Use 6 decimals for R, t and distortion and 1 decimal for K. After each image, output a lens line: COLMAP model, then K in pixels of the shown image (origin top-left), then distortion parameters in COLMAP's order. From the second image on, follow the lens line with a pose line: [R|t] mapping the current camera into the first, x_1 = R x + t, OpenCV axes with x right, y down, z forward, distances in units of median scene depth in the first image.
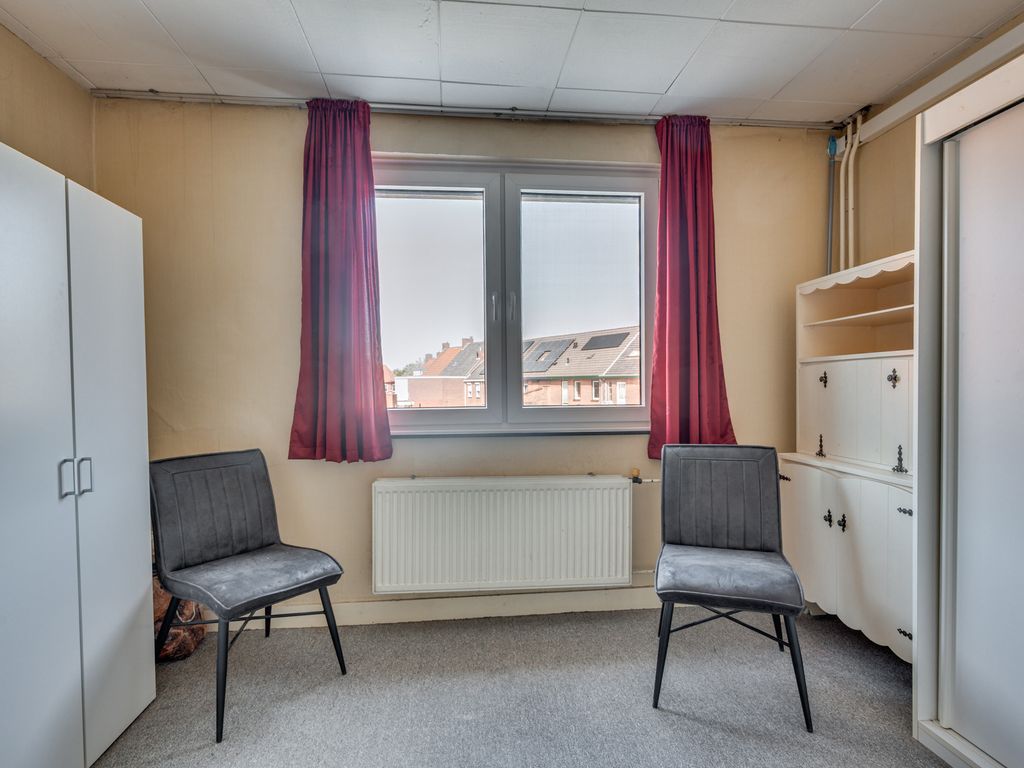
lens RADIAL K [[542.6, 0, 514.2], [0, 542.6, 396.8], [0, 0, 1]] dist [0.000627, -0.000833]
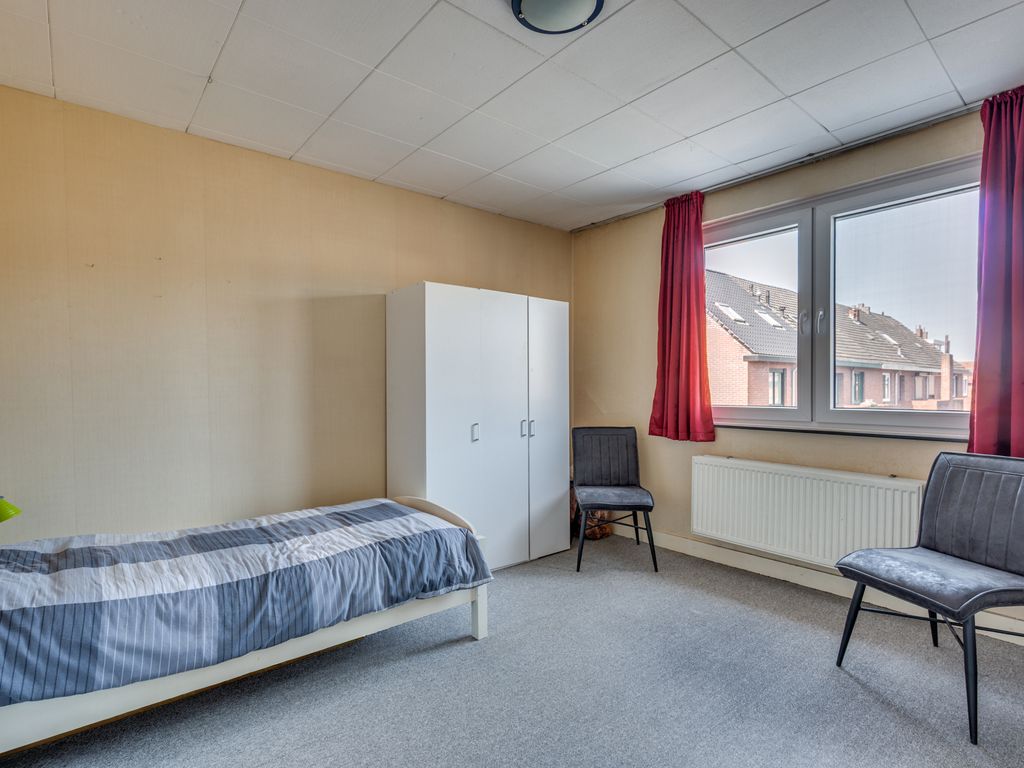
lens RADIAL K [[525.4, 0, 514.1], [0, 525.4, 398.6], [0, 0, 1]] dist [-0.001934, -0.000052]
pose [[0.553380, 0.024901, -0.832556, 0.632474], [-0.020773, 0.999655, 0.016091, -0.006312], [0.832670, 0.008390, 0.553706, -0.169654]]
